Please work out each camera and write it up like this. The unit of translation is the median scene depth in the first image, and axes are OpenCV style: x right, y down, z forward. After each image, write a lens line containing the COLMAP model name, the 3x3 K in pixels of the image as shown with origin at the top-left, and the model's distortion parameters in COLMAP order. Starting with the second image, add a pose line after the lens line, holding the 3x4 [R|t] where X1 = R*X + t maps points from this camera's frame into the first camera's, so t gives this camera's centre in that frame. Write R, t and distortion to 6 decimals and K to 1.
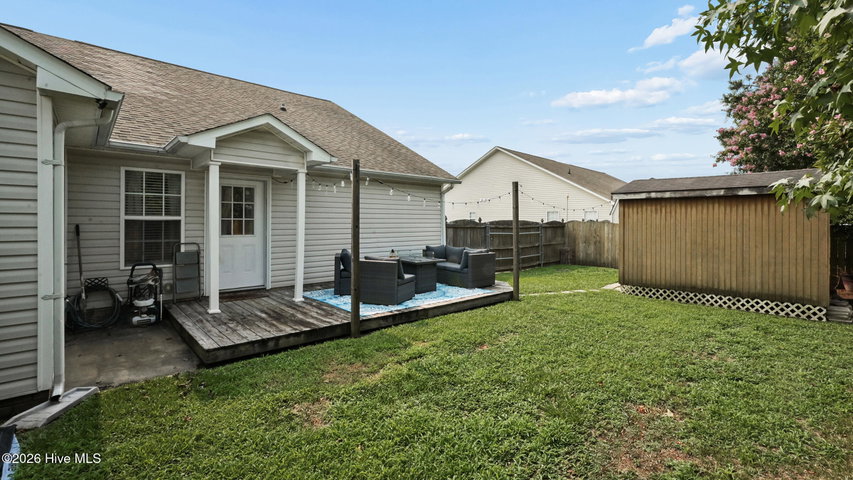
lens RADIAL K [[377.2, 0, 469.2], [0, 377.2, 224.9], [0, 0, 1]] dist [0.000309, 0.000040]
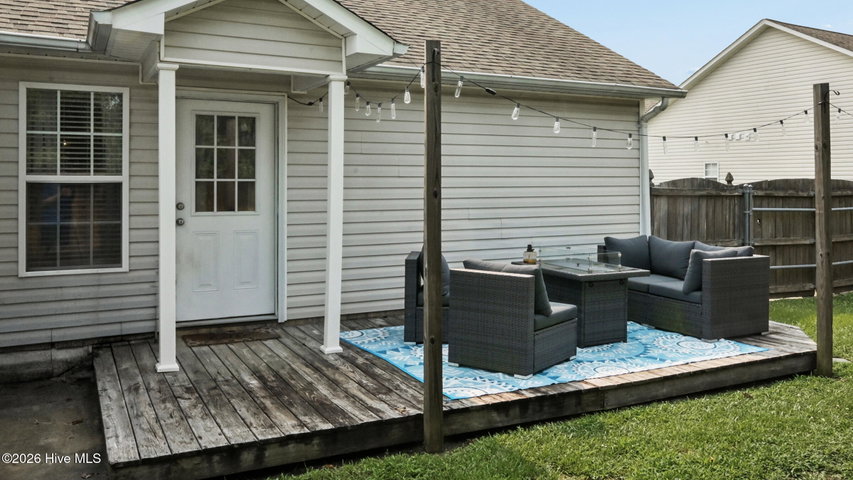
lens RADIAL K [[745.3, 0, 496.5], [0, 745.3, 184.9], [0, 0, 1]] dist [-0.001715, -0.000603]
pose [[0.963147, -0.004933, -0.268932, -0.000073], [0.003125, 0.999970, -0.007153, -0.000553], [0.268959, 0.006049, 0.963133, 0.147111]]
